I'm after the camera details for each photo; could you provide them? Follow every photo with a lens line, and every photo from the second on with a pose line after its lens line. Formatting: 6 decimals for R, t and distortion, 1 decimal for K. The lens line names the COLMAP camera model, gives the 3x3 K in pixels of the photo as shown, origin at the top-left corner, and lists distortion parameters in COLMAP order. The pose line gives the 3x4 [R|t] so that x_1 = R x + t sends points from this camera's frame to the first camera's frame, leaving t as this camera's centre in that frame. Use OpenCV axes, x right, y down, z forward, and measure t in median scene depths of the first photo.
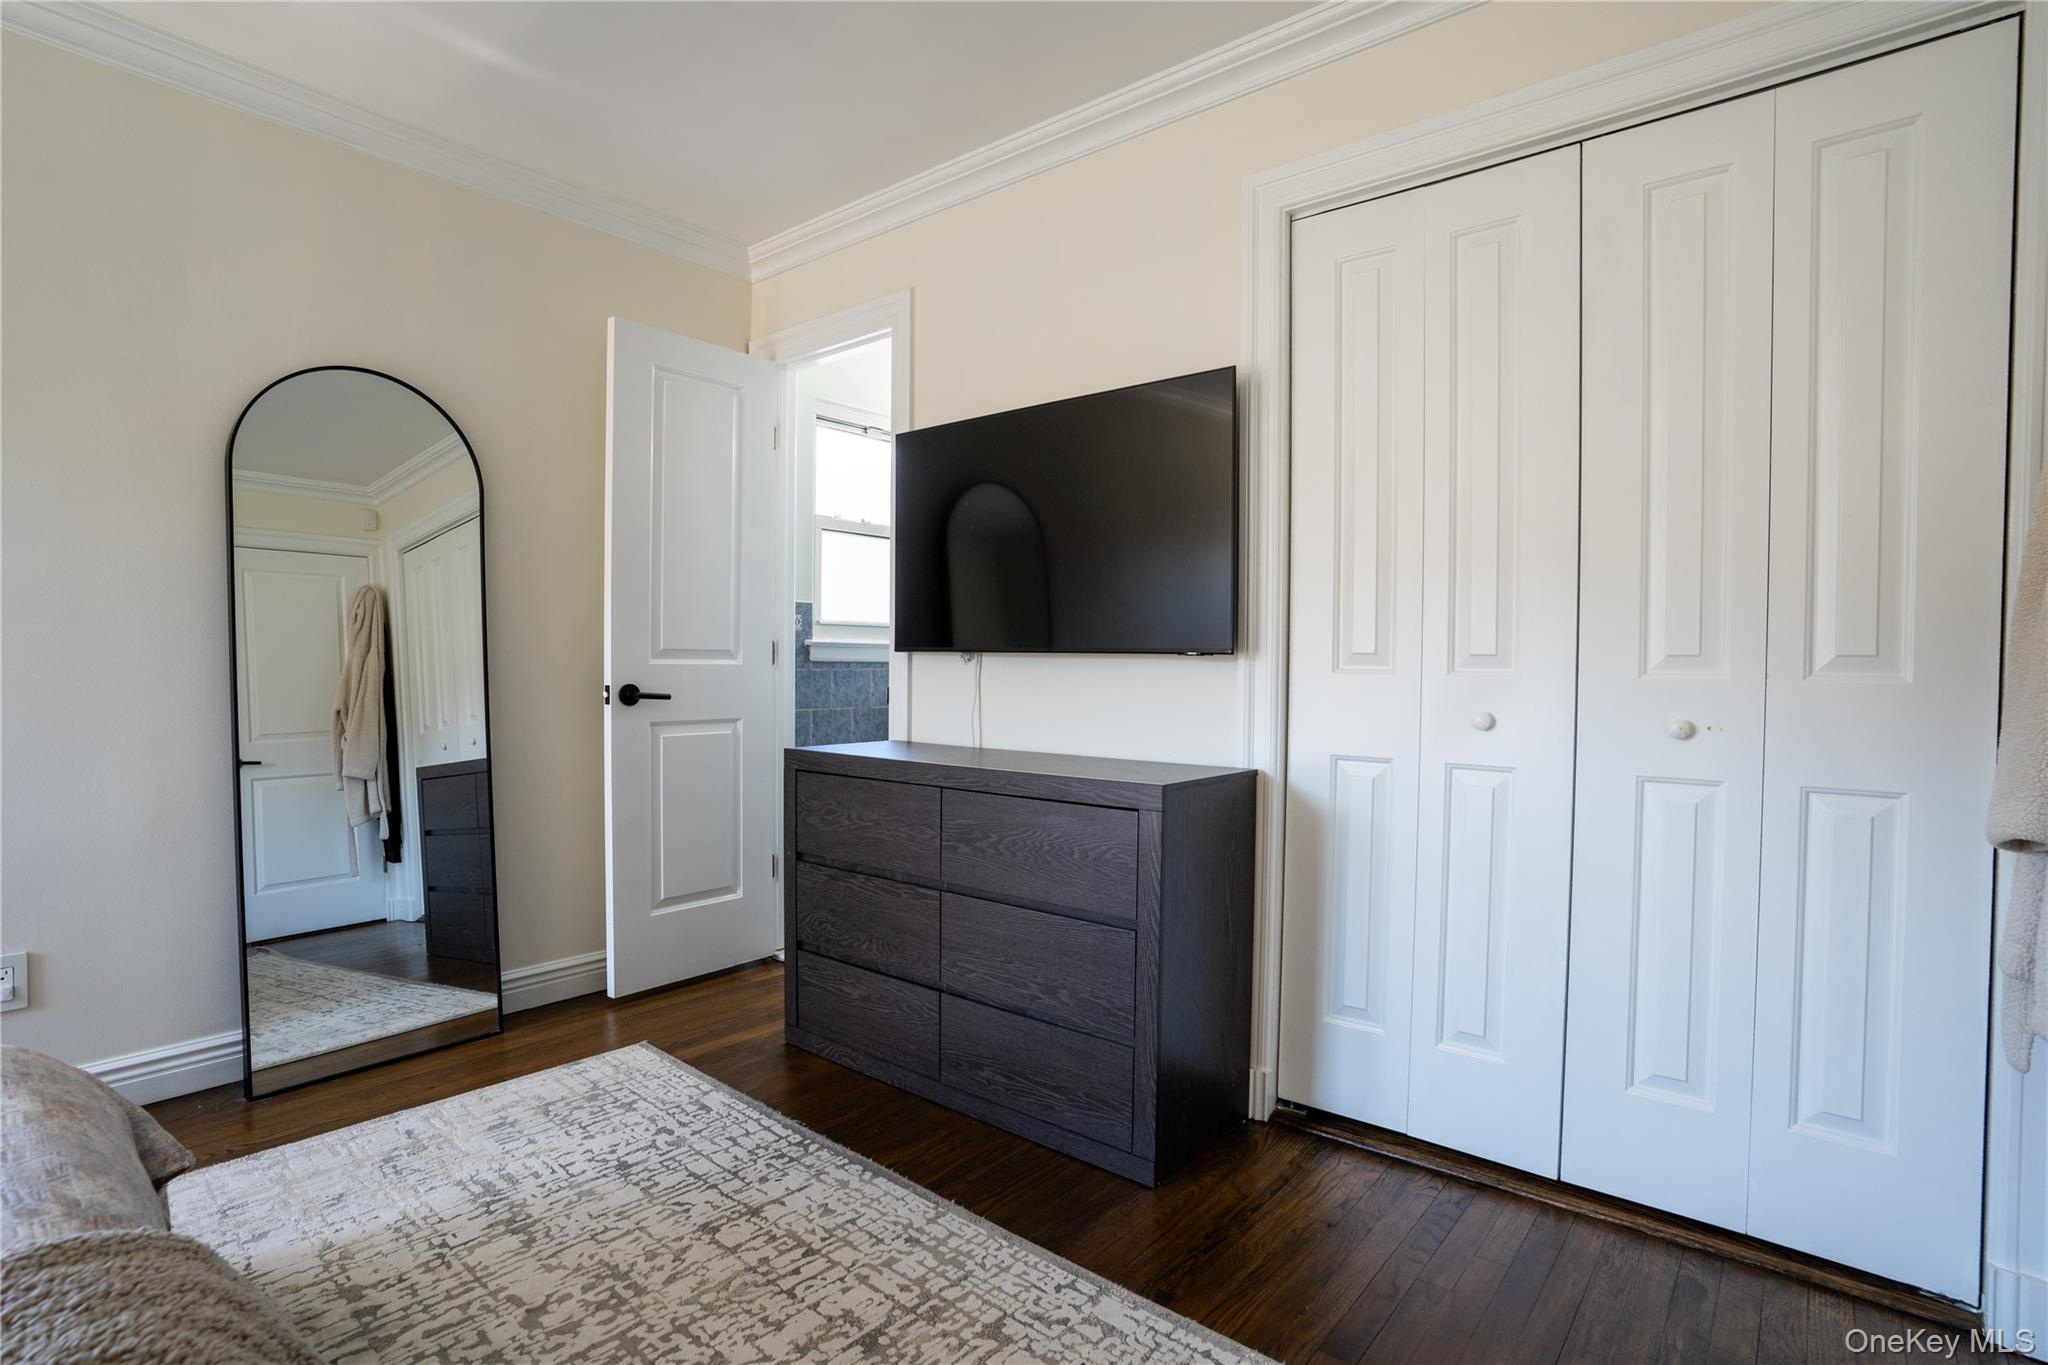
lens RADIAL K [[1002.2, 0, 1029.1], [0, 1002.2, 683.5], [0, 0, 1]] dist [-0.002829, 0.002957]
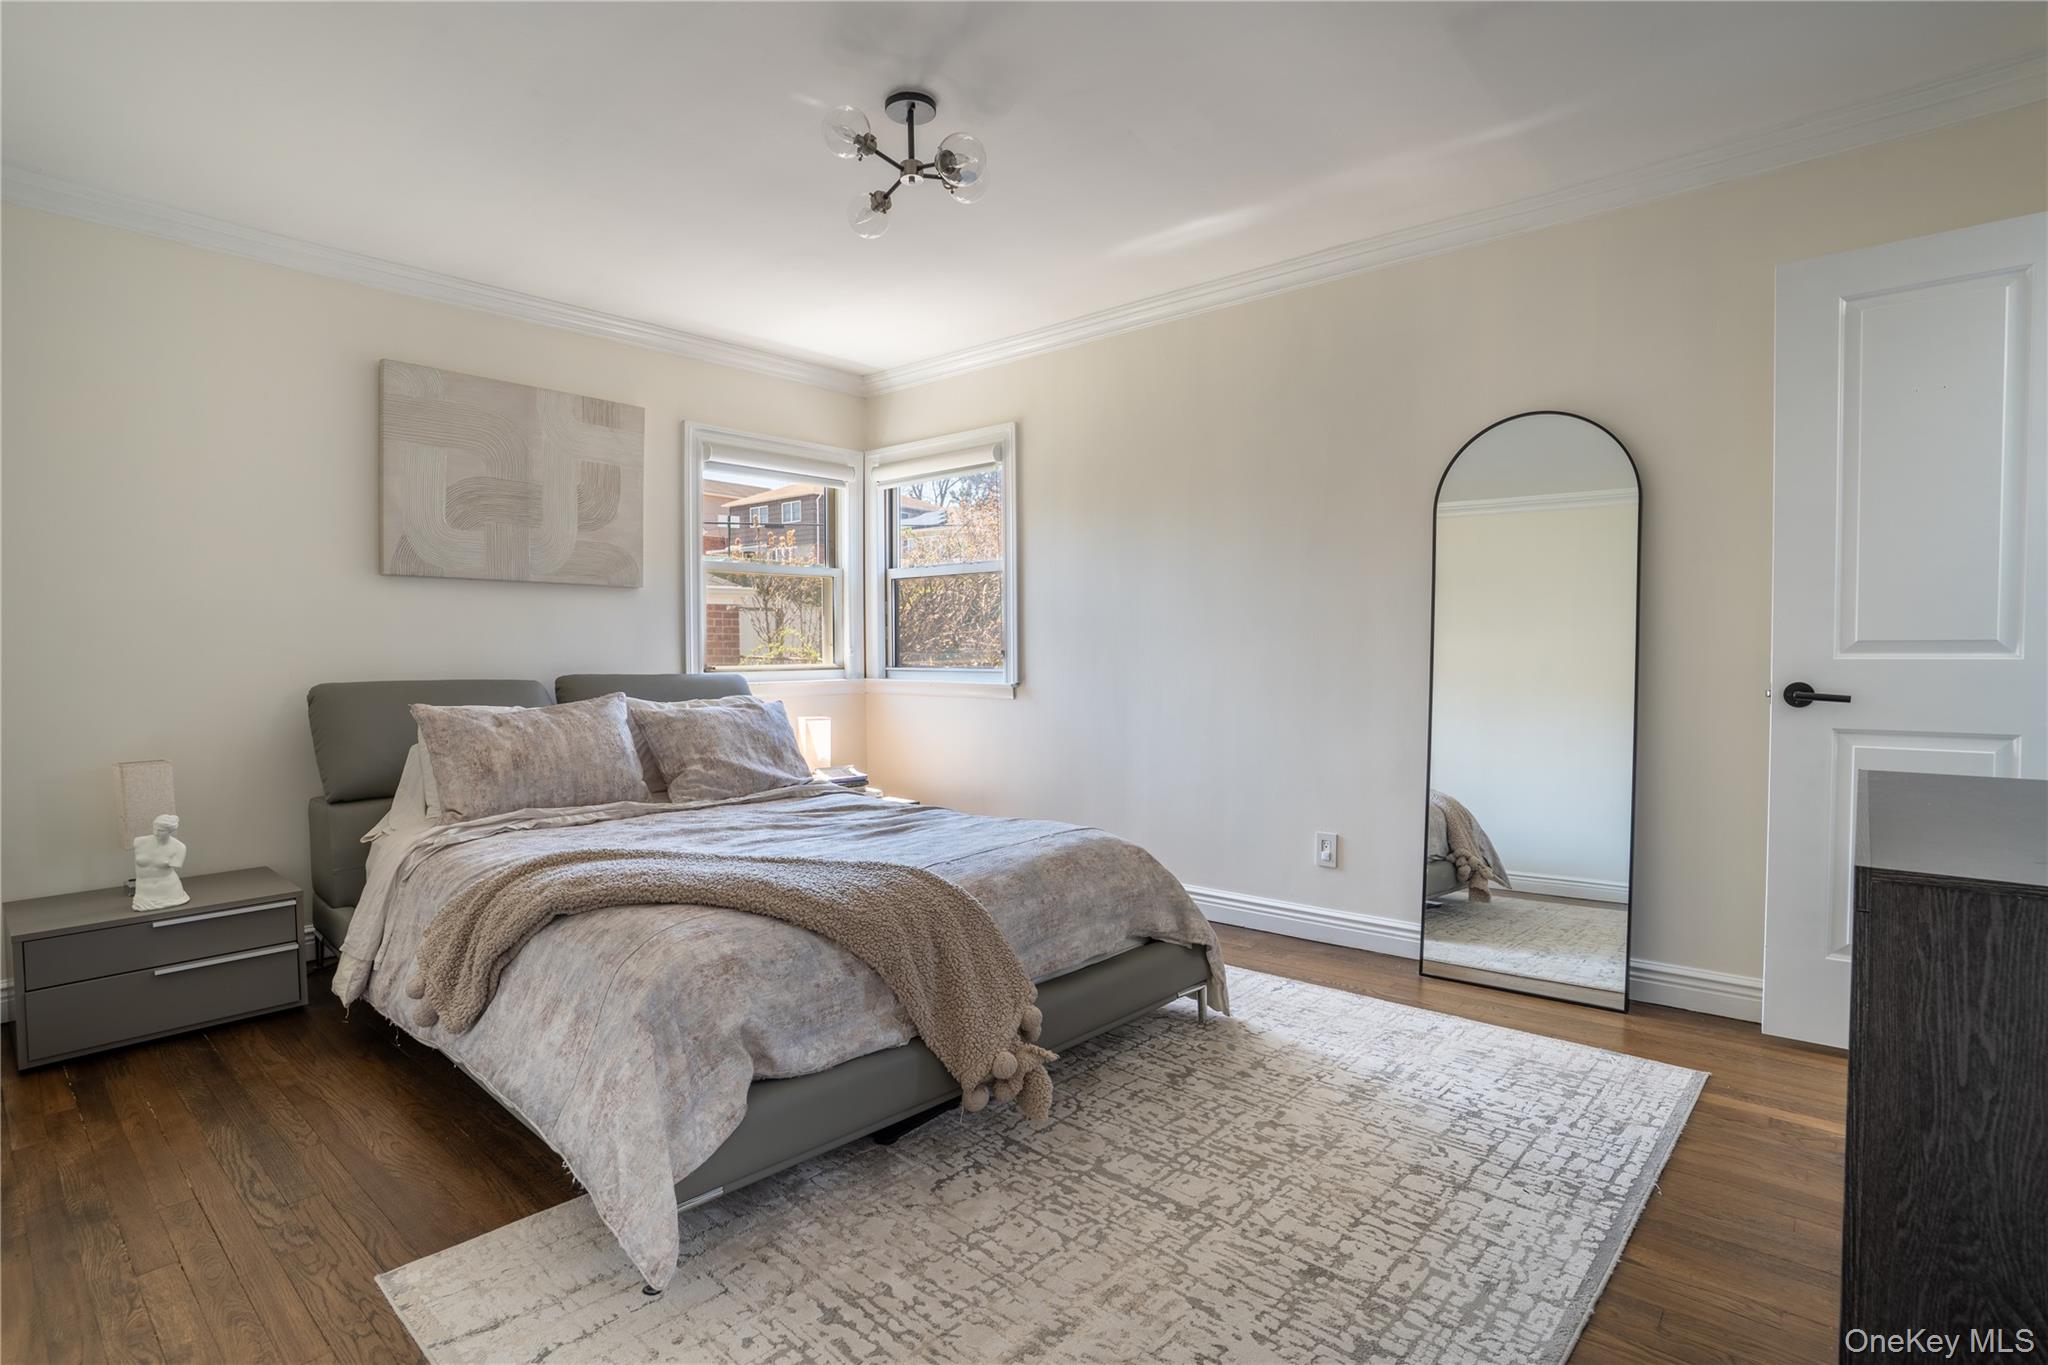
lens RADIAL K [[1002.2, 0, 1031.7], [0, 1002.2, 690.5], [0, 0, 1]] dist [-0.002829, 0.002957]
pose [[0.026183, 0.025855, -0.999323, 0.623375], [-0.018904, 0.999500, 0.025364, -0.002726], [0.999478, 0.018228, 0.026659, 0.440637]]
